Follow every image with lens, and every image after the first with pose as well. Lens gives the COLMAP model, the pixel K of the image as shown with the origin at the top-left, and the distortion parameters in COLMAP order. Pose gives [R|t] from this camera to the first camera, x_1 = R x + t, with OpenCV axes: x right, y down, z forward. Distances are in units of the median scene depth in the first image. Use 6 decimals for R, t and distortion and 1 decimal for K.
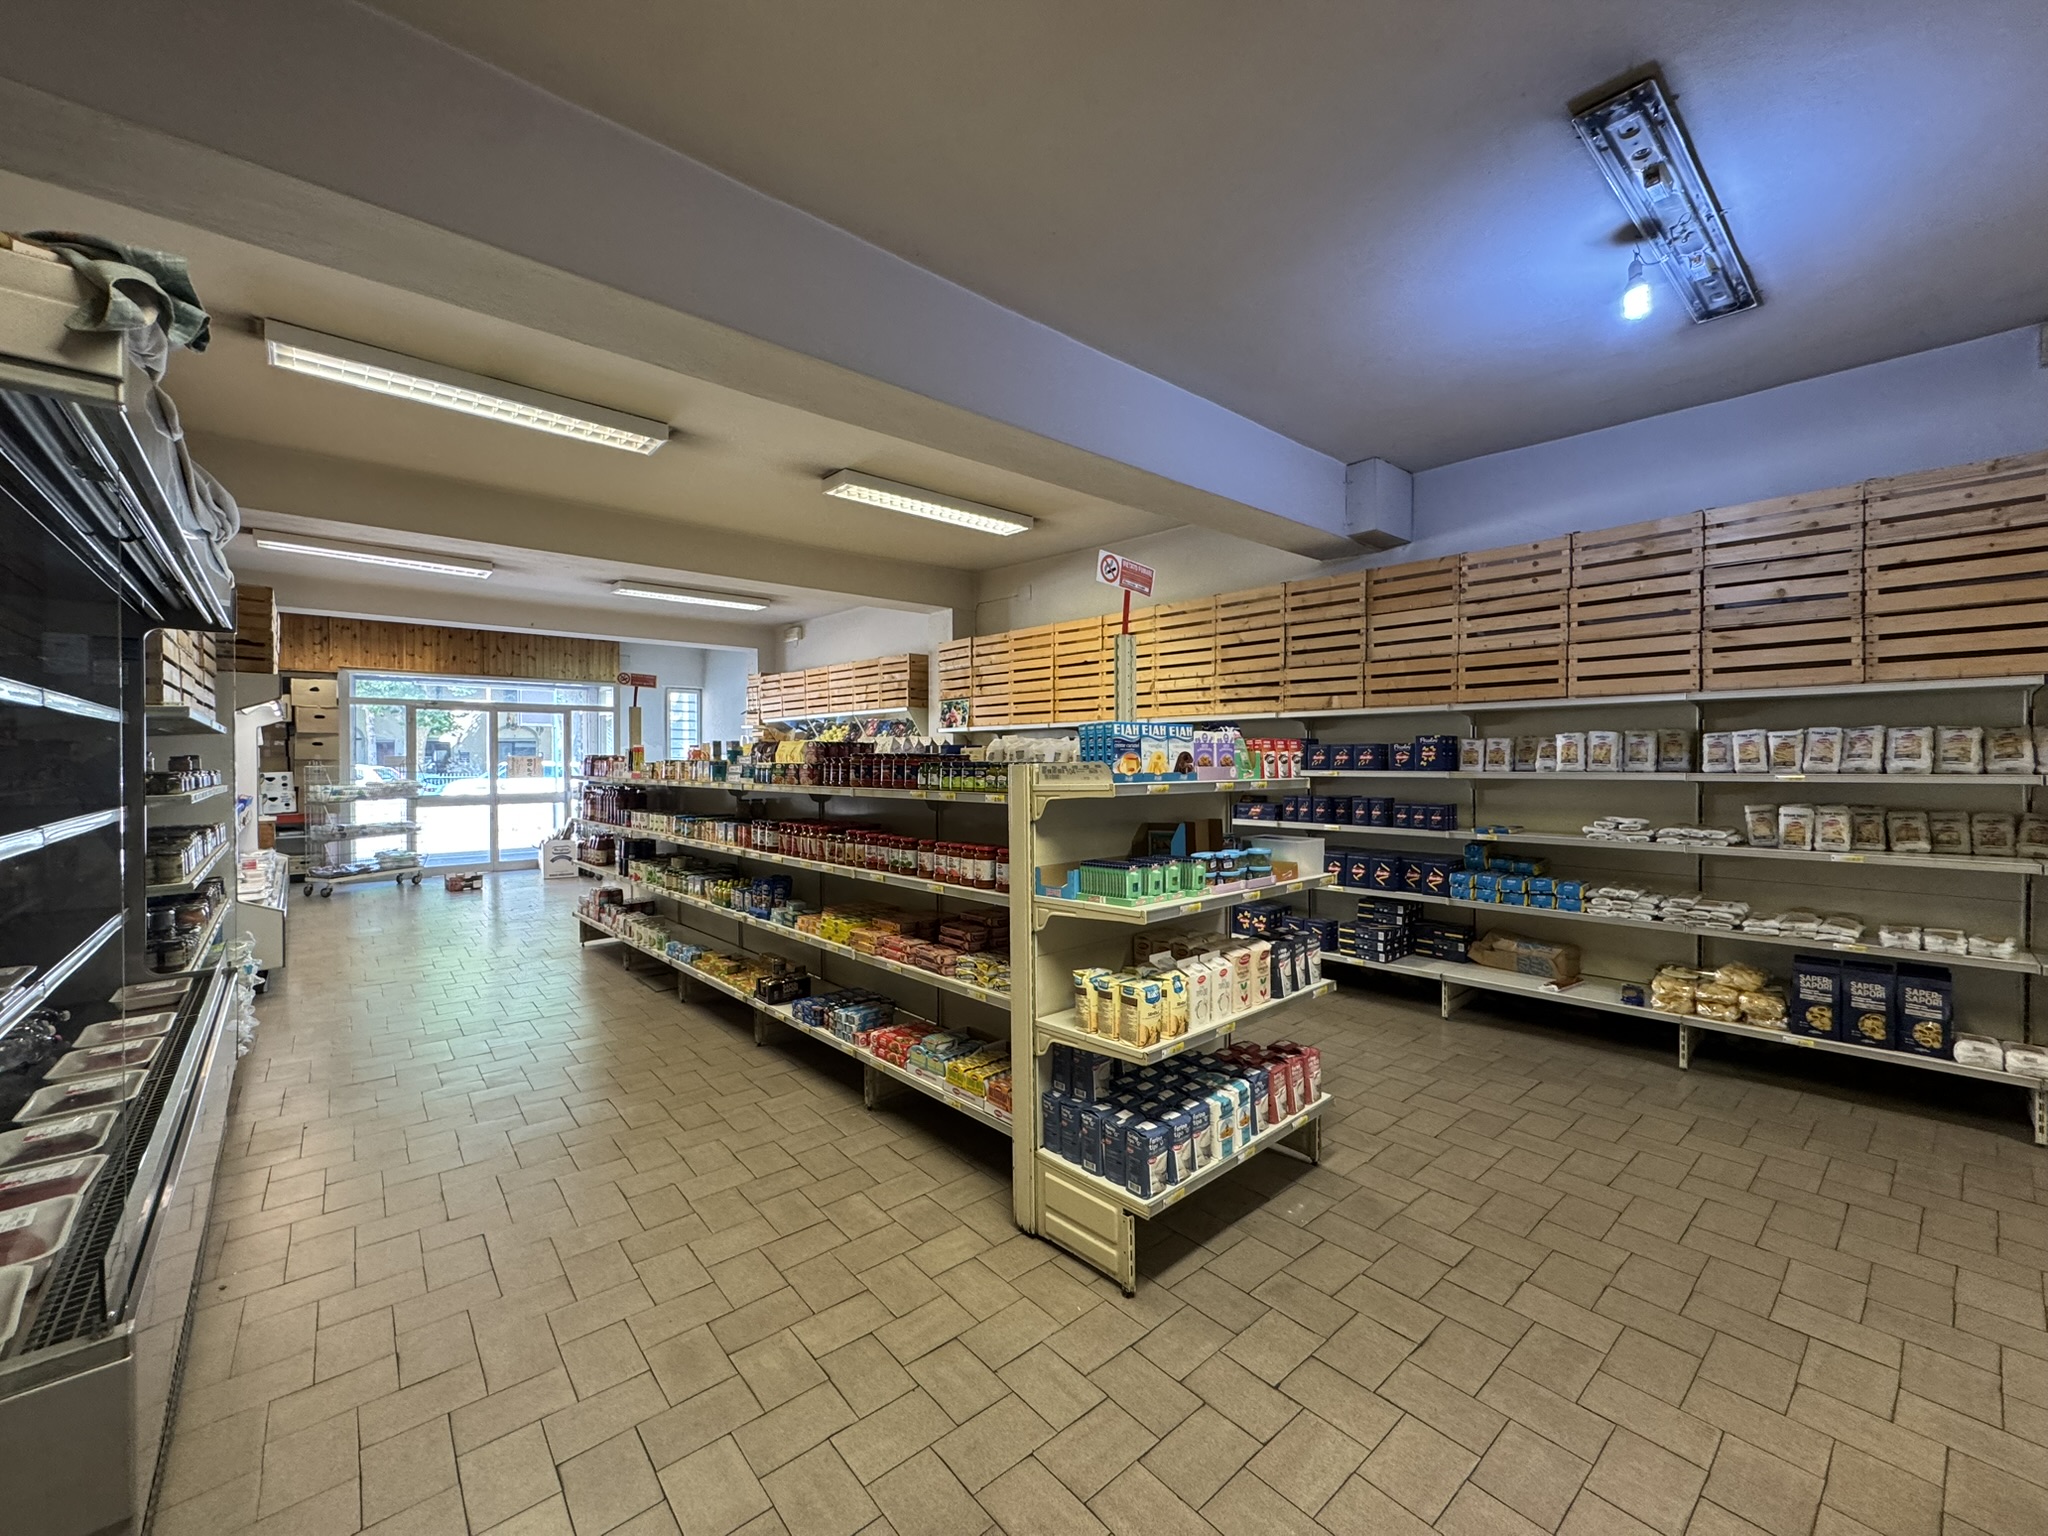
lens RADIAL K [[816.4, 0, 1026.9], [0, 816.4, 762.9], [0, 0, 1]] dist [-0.003740, 0.000482]
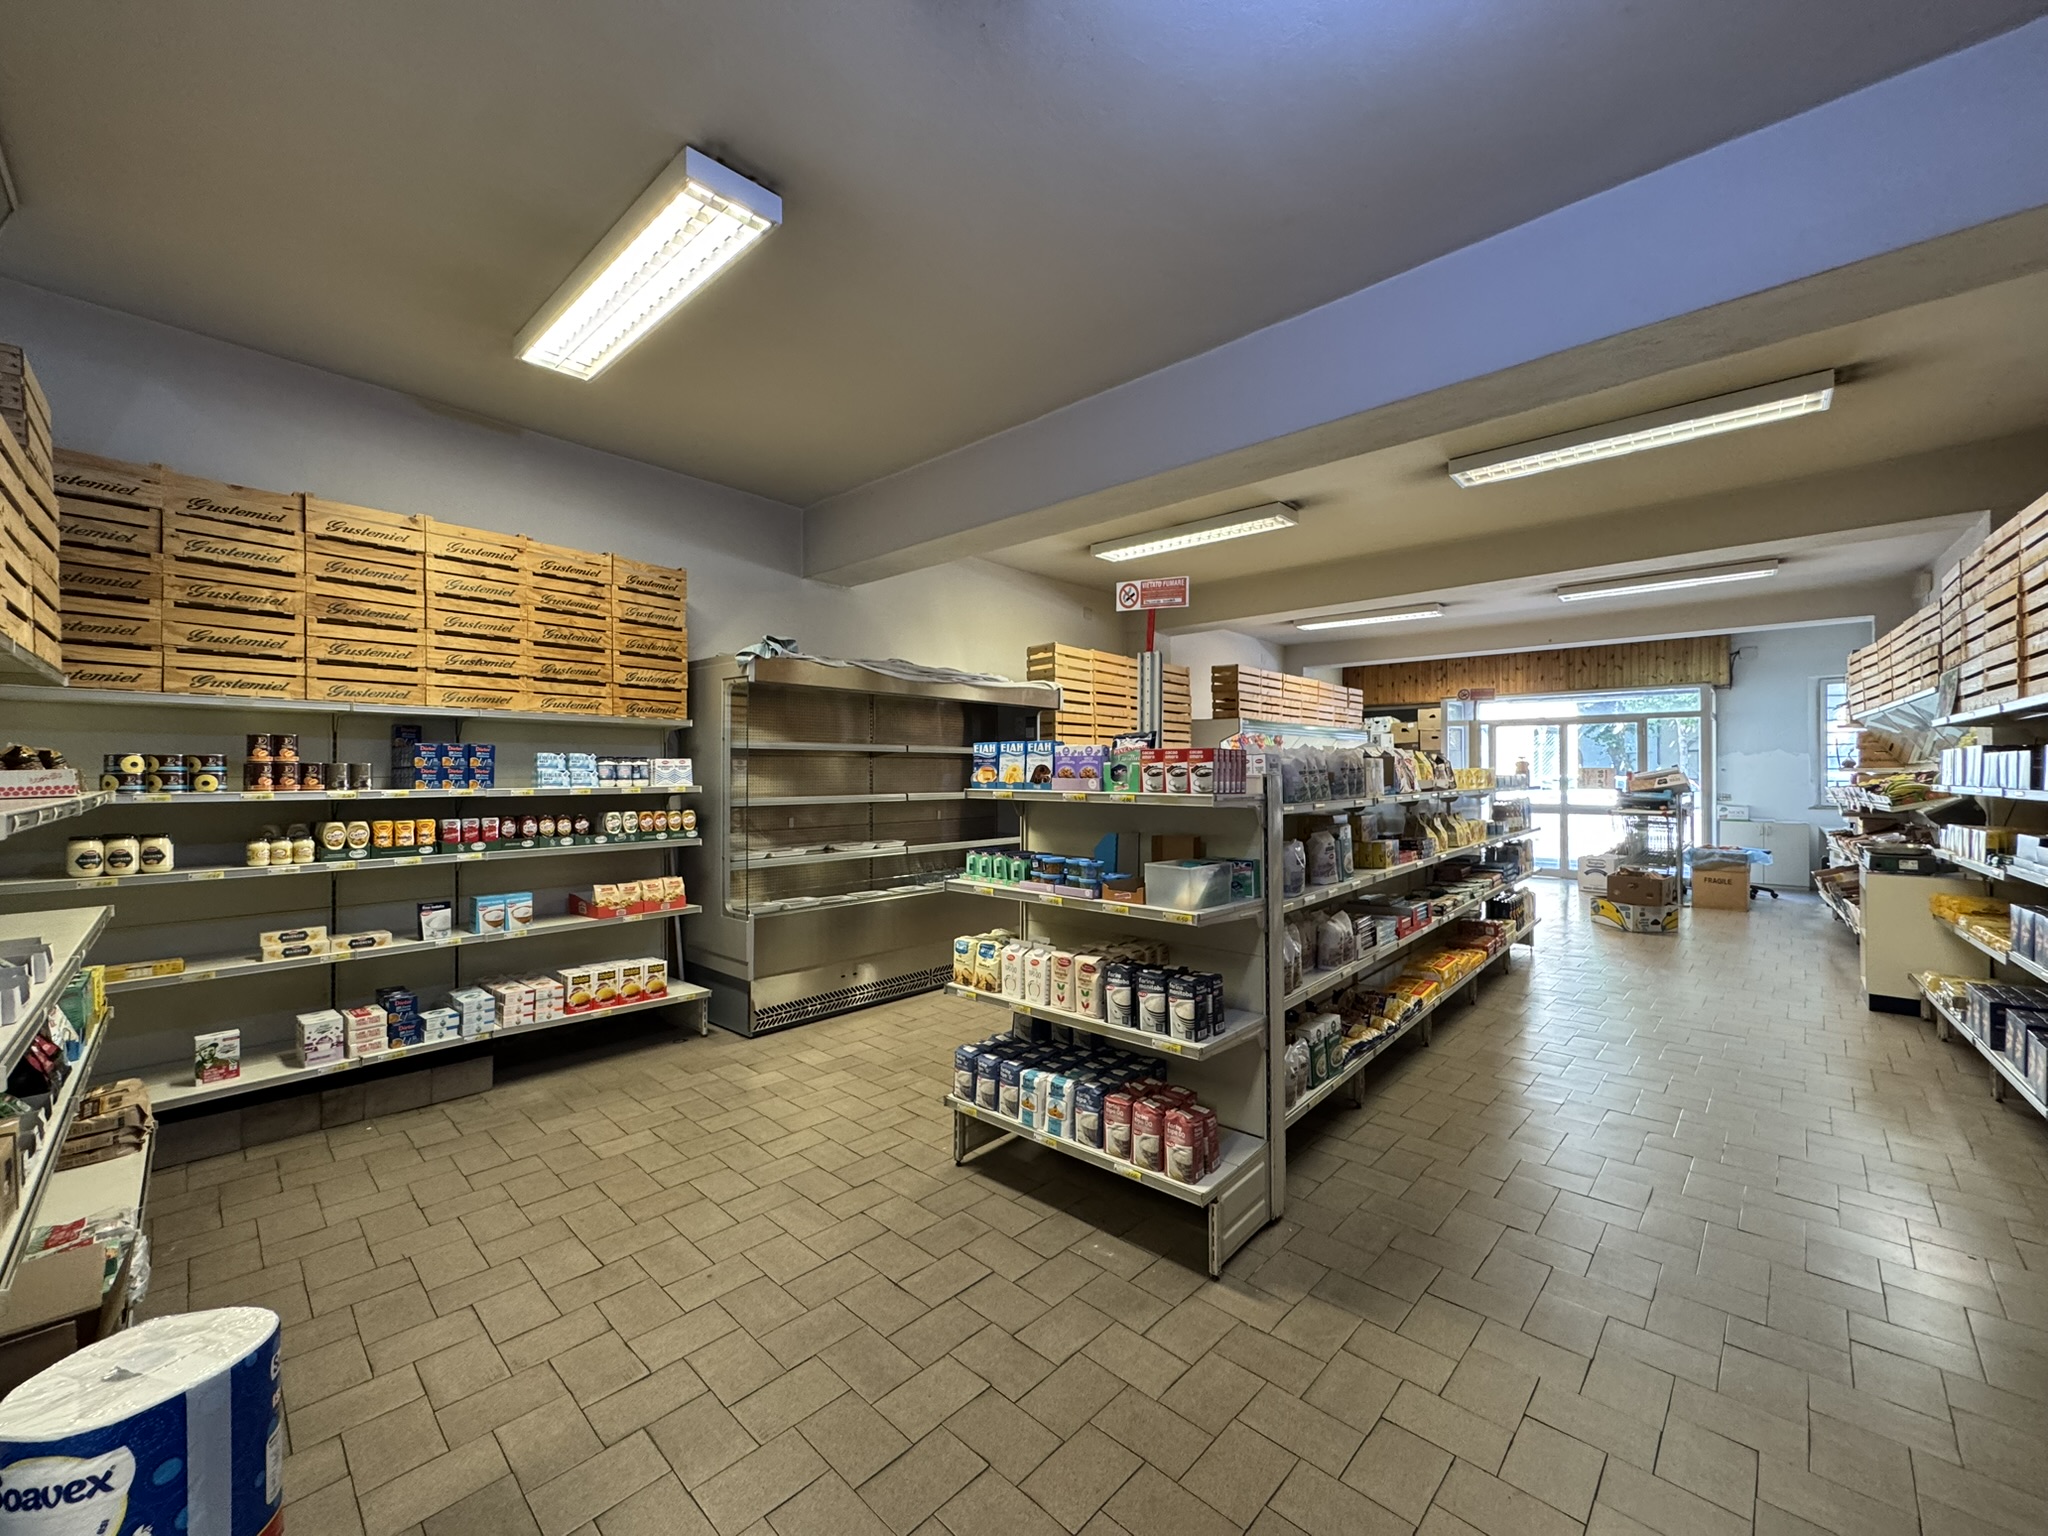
lens RADIAL K [[816.4, 0, 1023.6], [0, 816.4, 763.3], [0, 0, 1]] dist [-0.003740, 0.000482]
pose [[0.106316, -0.007215, -0.994306, 0.443479], [-0.005992, 0.999951, -0.007896, -0.002211], [0.994314, 0.006797, 0.106268, 0.283560]]
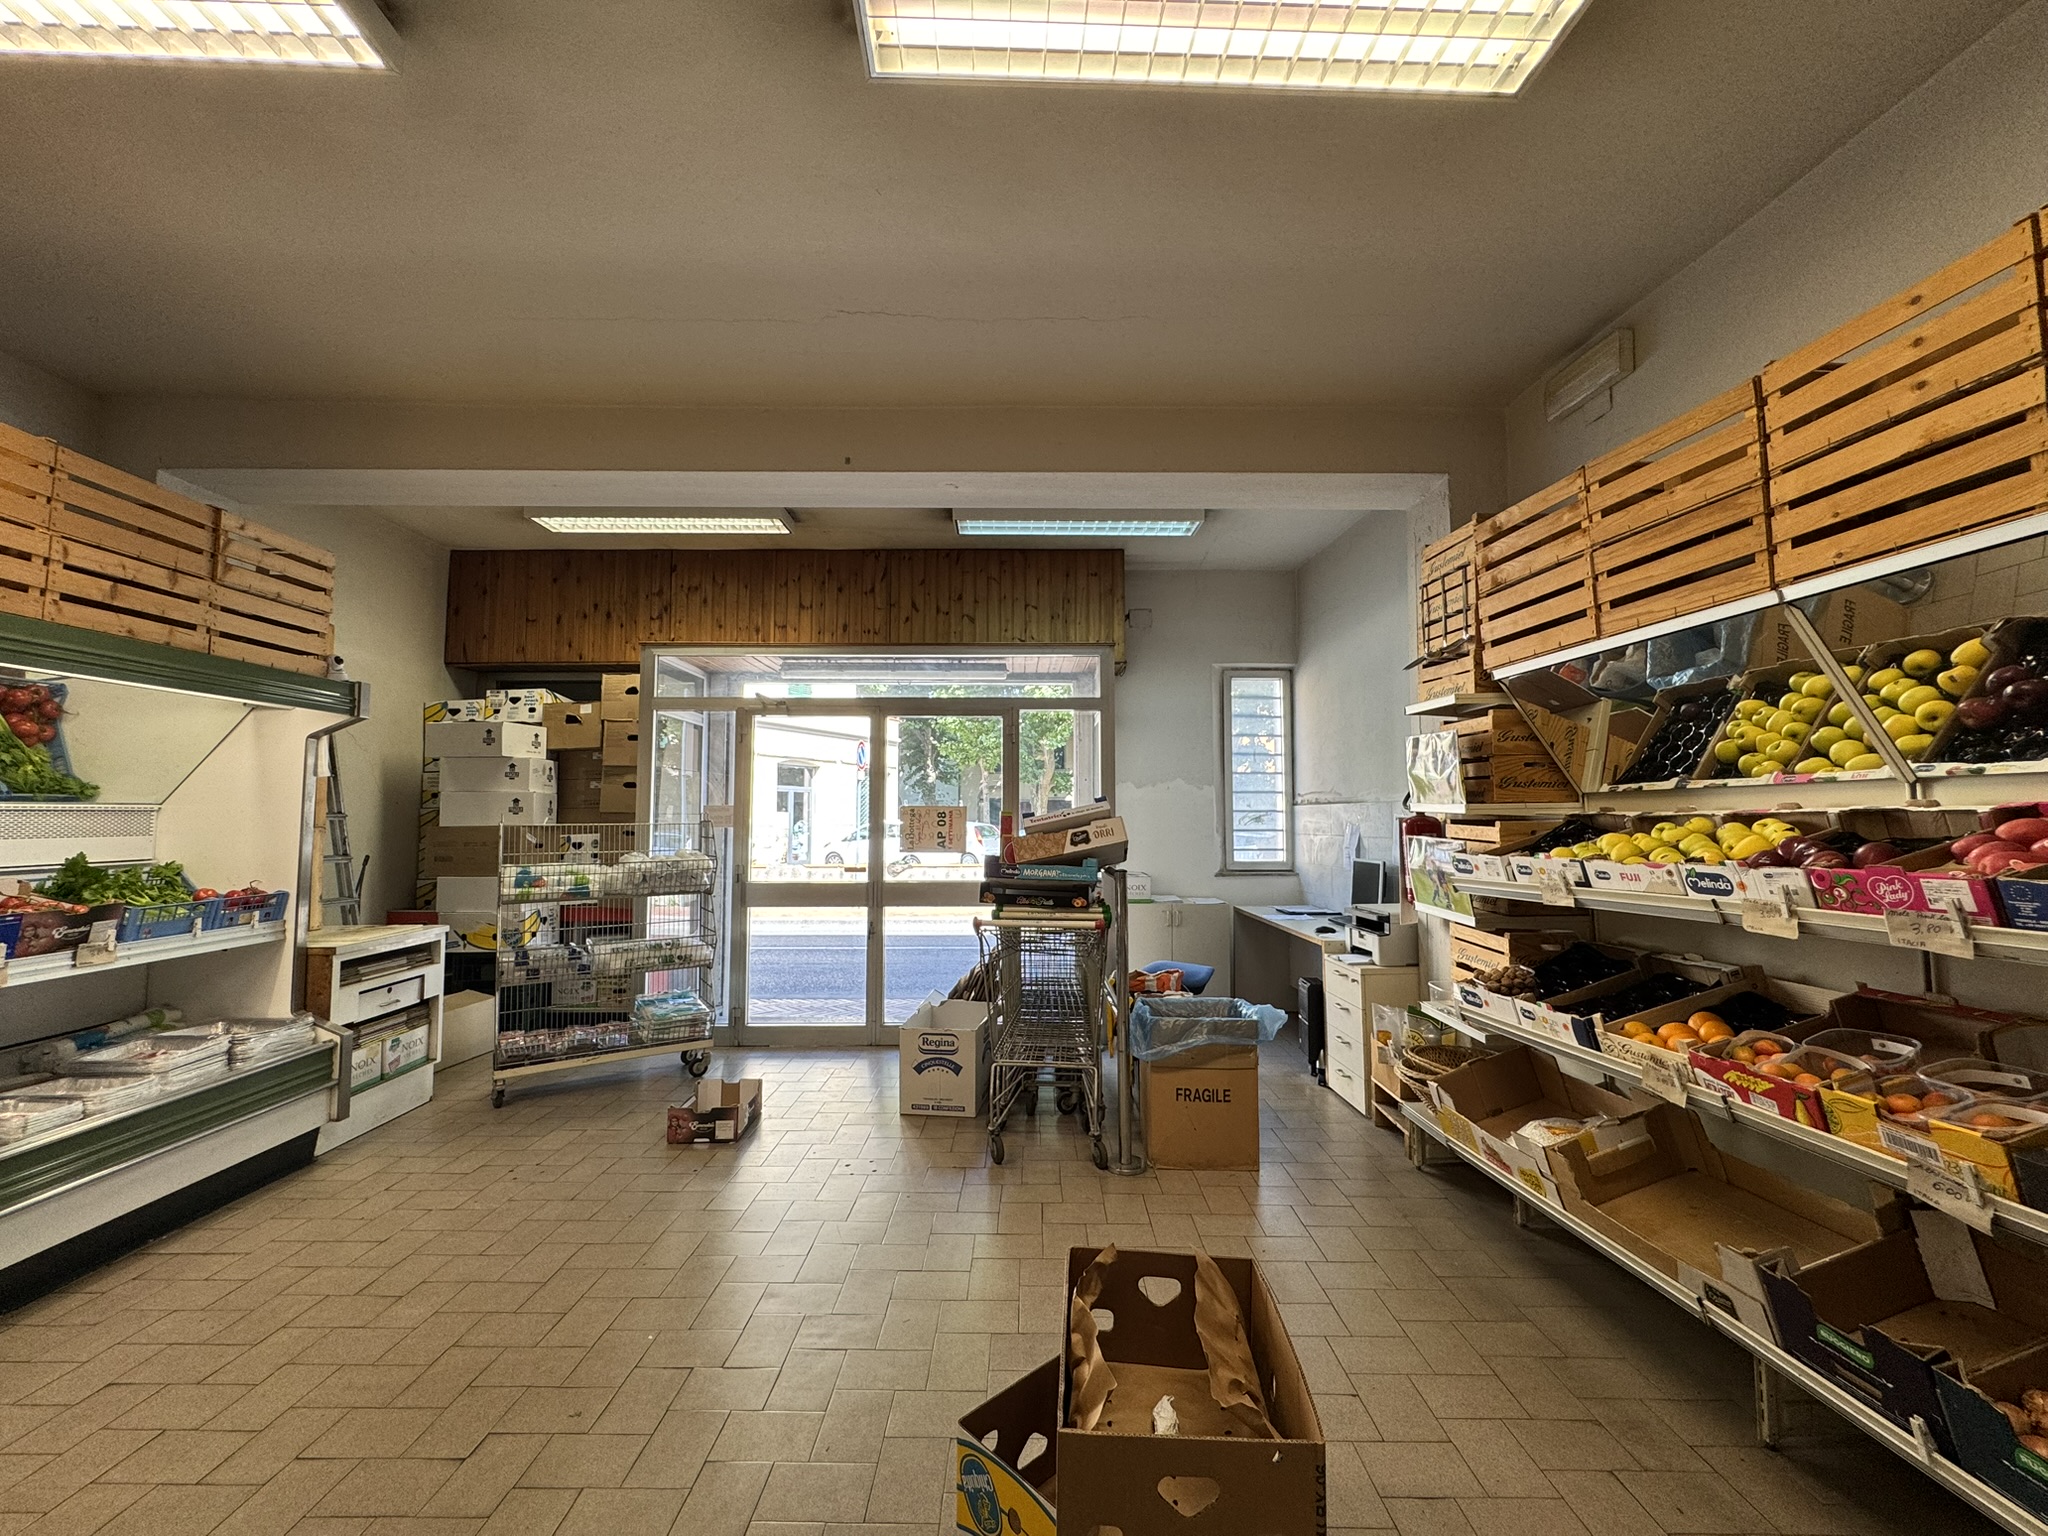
lens RADIAL K [[816.4, 0, 1022.3], [0, 816.4, 771.6], [0, 0, 1]] dist [-0.003740, 0.000482]
pose [[0.755226, -0.033940, -0.654585, -0.372955], [-0.006379, 0.998231, -0.059118, -0.000719], [0.655433, 0.048823, 0.753674, 0.970471]]
